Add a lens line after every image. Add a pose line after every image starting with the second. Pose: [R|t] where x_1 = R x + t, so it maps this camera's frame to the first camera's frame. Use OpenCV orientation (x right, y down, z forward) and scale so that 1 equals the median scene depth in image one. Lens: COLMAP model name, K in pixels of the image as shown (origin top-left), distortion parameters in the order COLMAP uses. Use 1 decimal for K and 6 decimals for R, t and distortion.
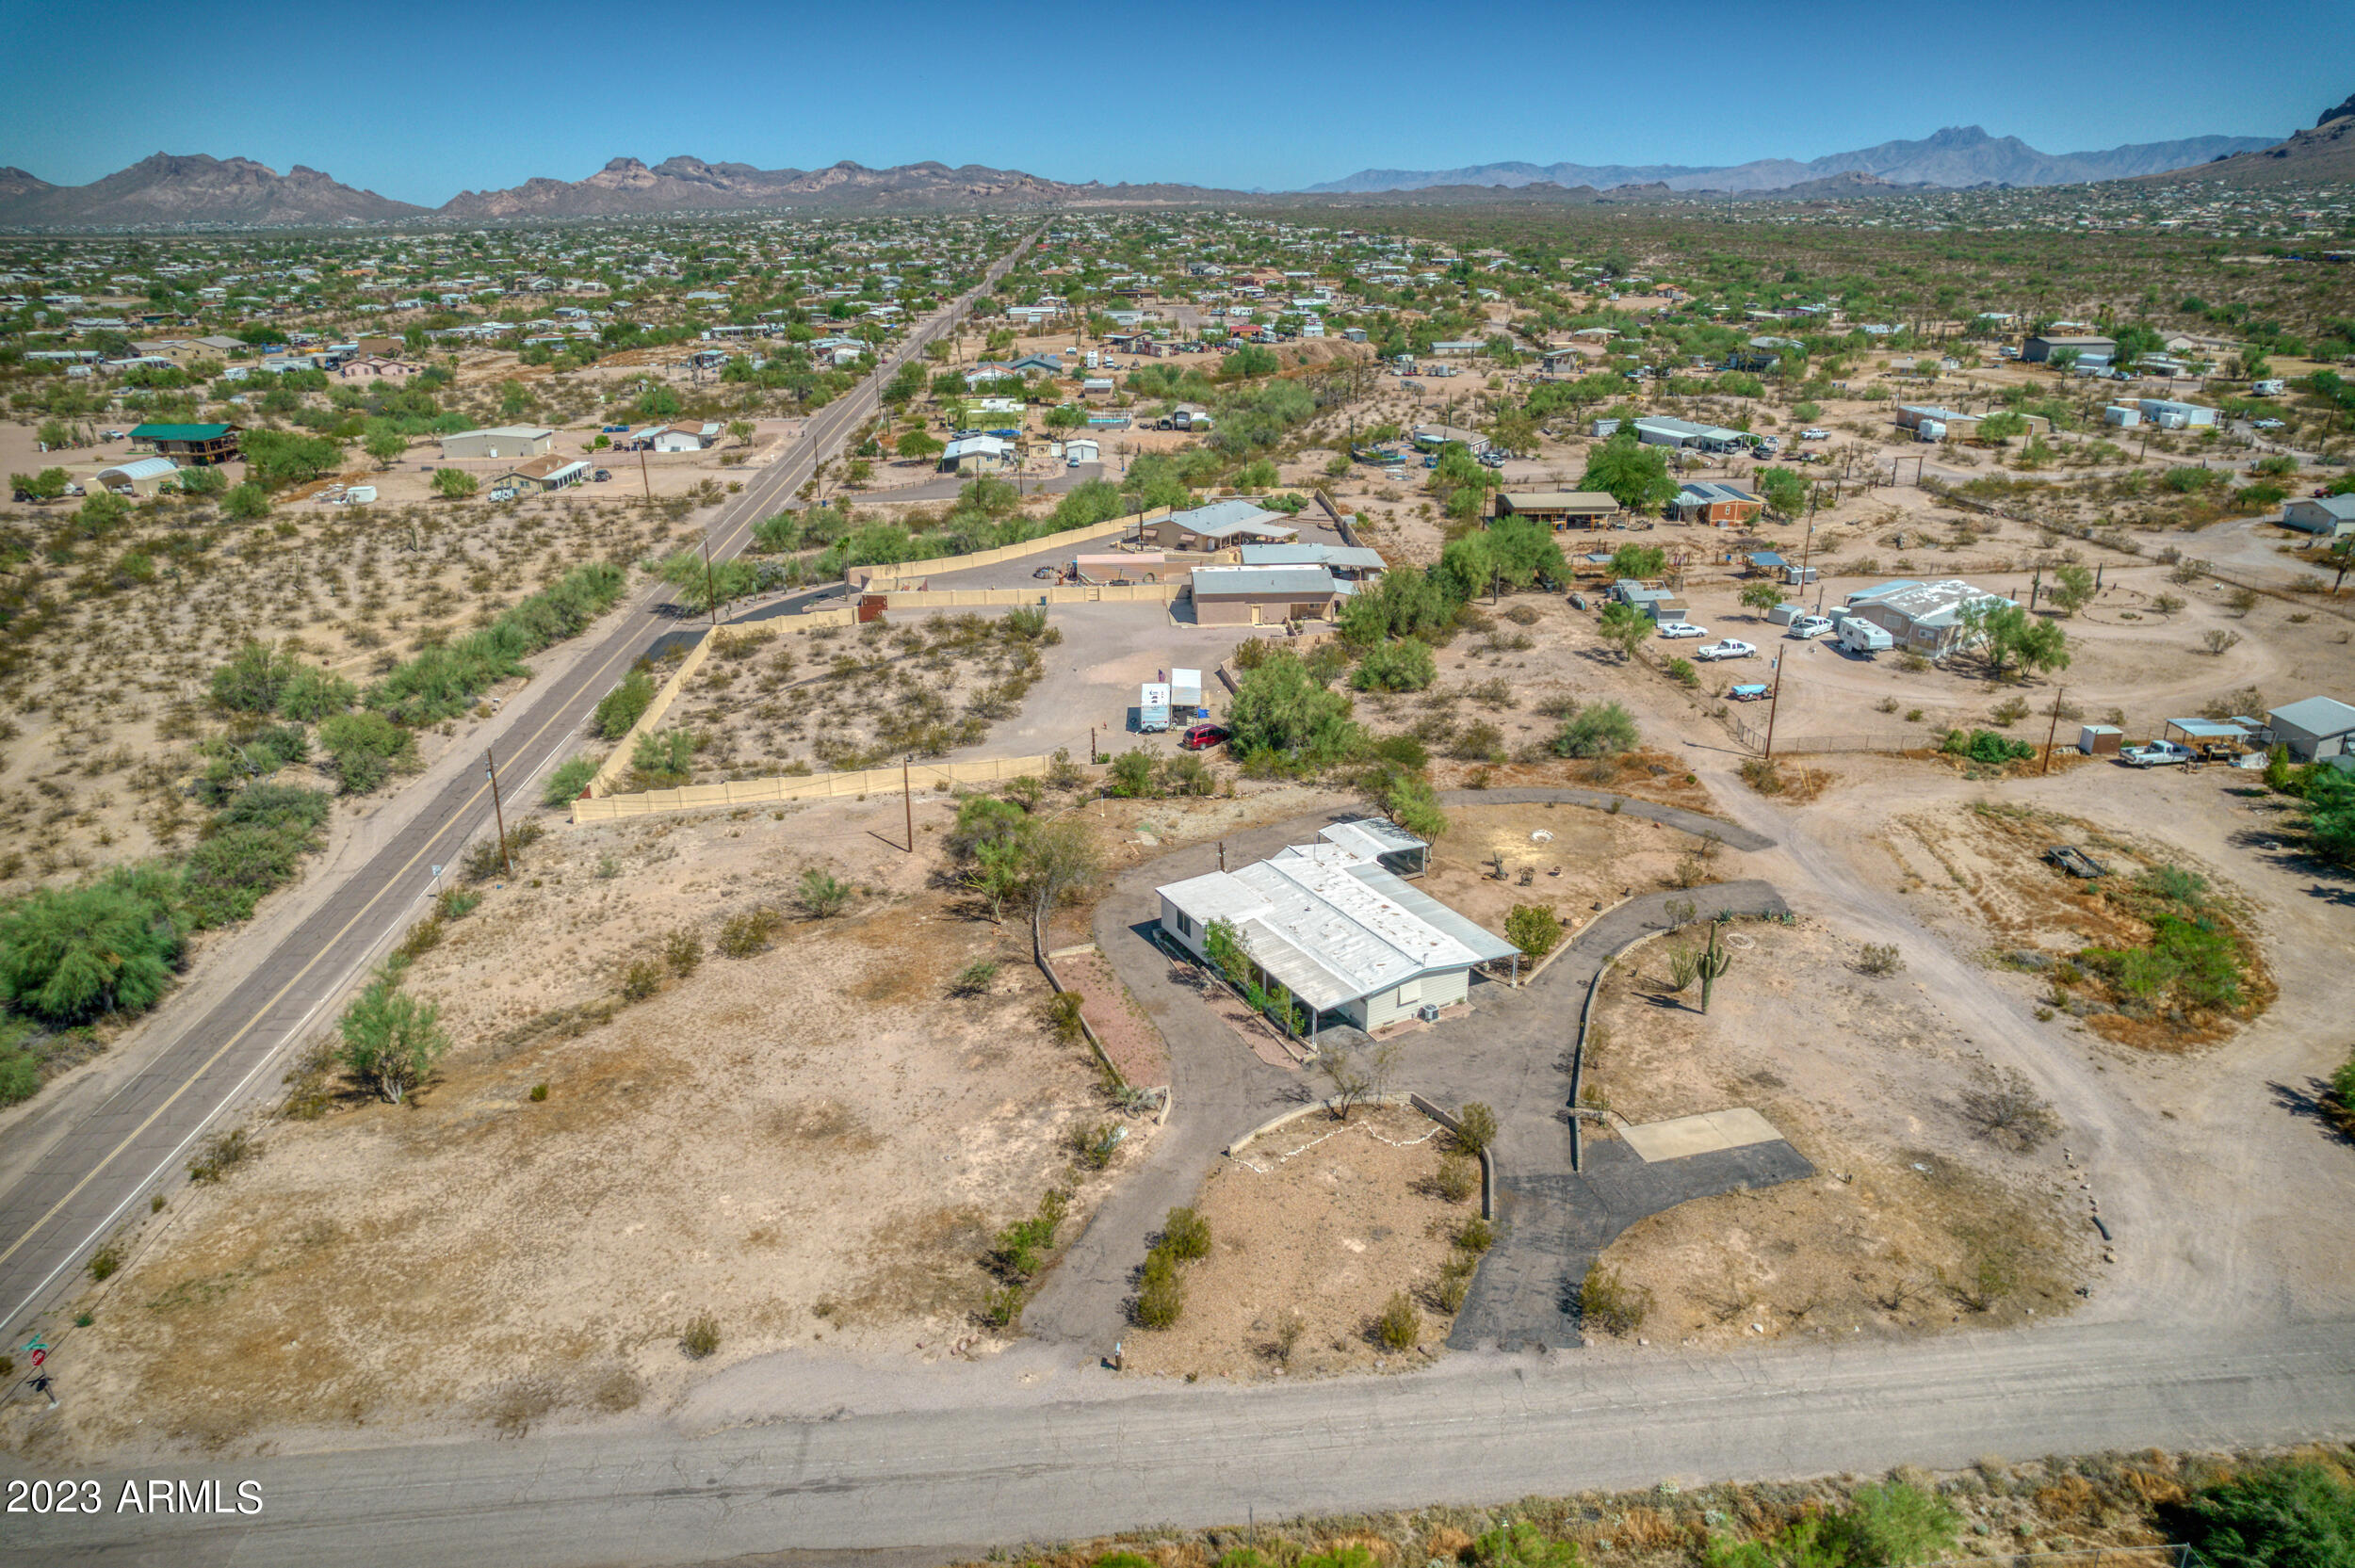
lens RADIAL K [[1509.1, 0, 1190.8], [0, 1509.1, 776.0], [0, 0, 1]] dist [-0.071057, 0.060270]
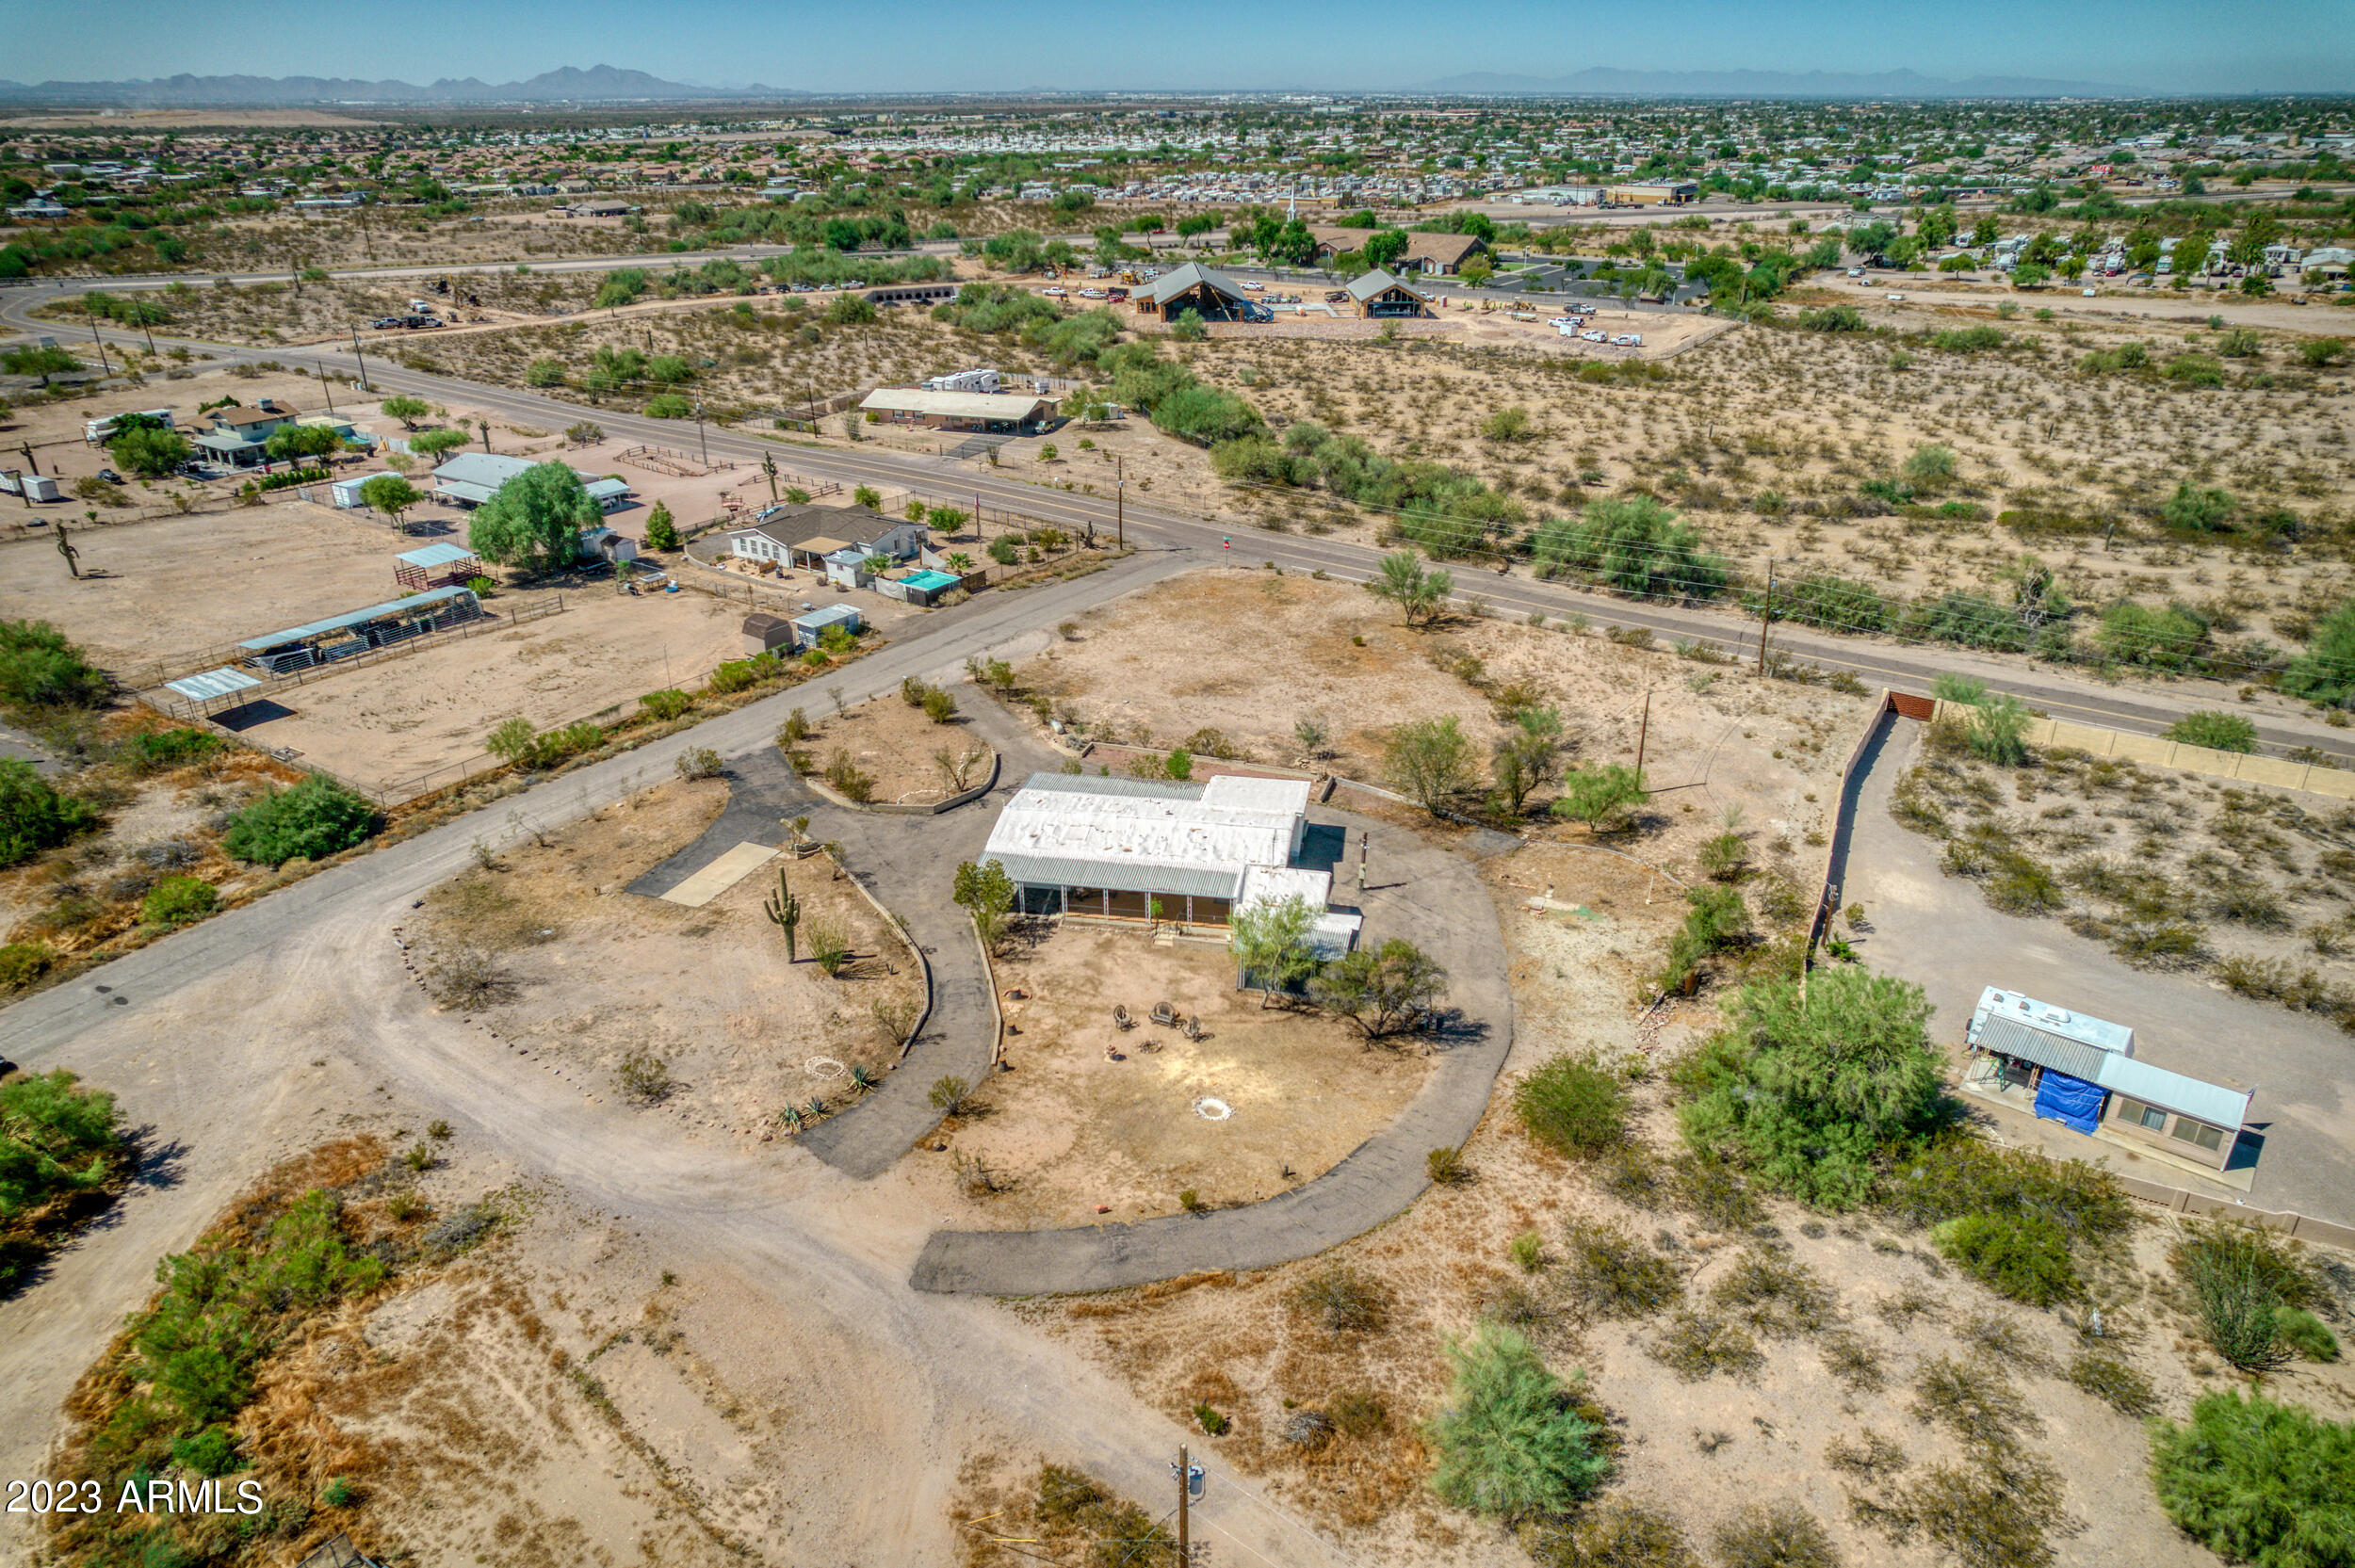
lens RADIAL K [[1509.1, 0, 1182.6], [0, 1509.1, 791.0], [0, 0, 1]] dist [-0.071057, 0.060270]
pose [[-0.622852, 0.346954, -0.701198, 0.757505], [-0.266908, 0.748270, 0.607332, -0.521954], [0.735402, 0.565433, -0.373457, 1.368591]]
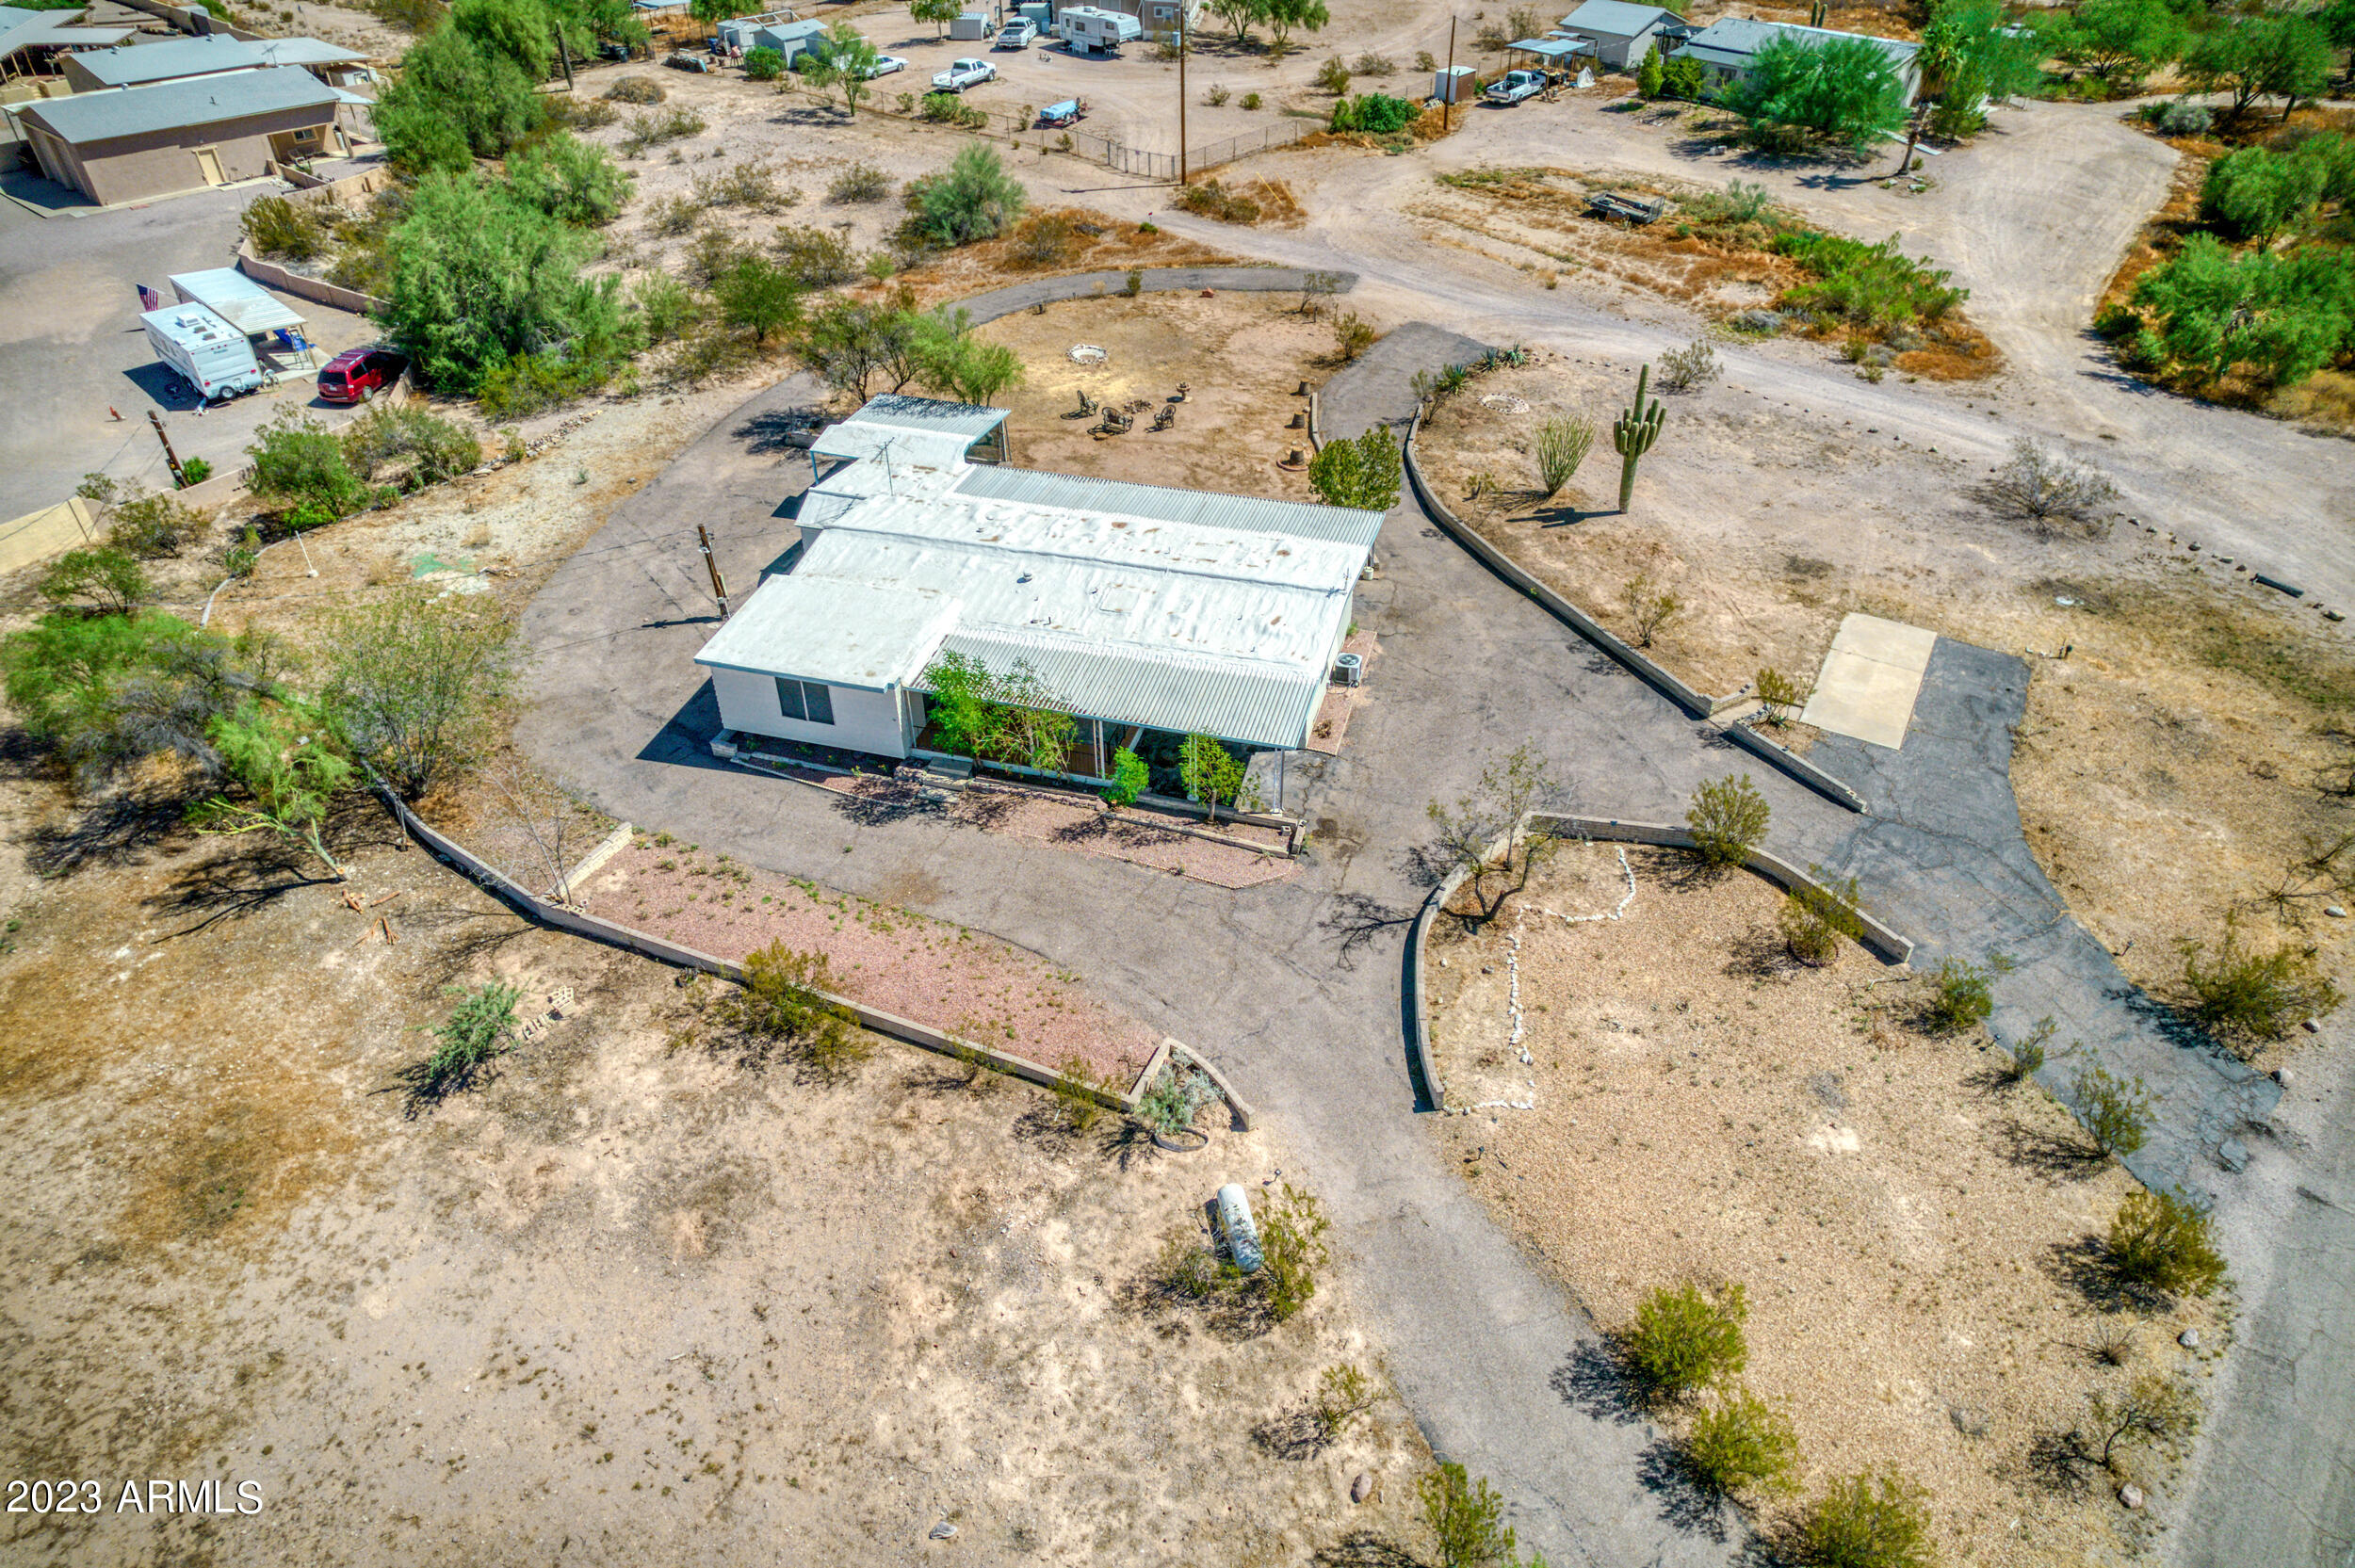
lens RADIAL K [[1509.1, 0, 1183.5], [0, 1509.1, 787.2], [0, 0, 1]] dist [-0.071057, 0.060270]
pose [[0.704394, -0.428270, 0.566052, -0.202100], [0.249665, 0.895999, 0.367222, -0.021354], [-0.664452, -0.117346, 0.738060, 0.583497]]
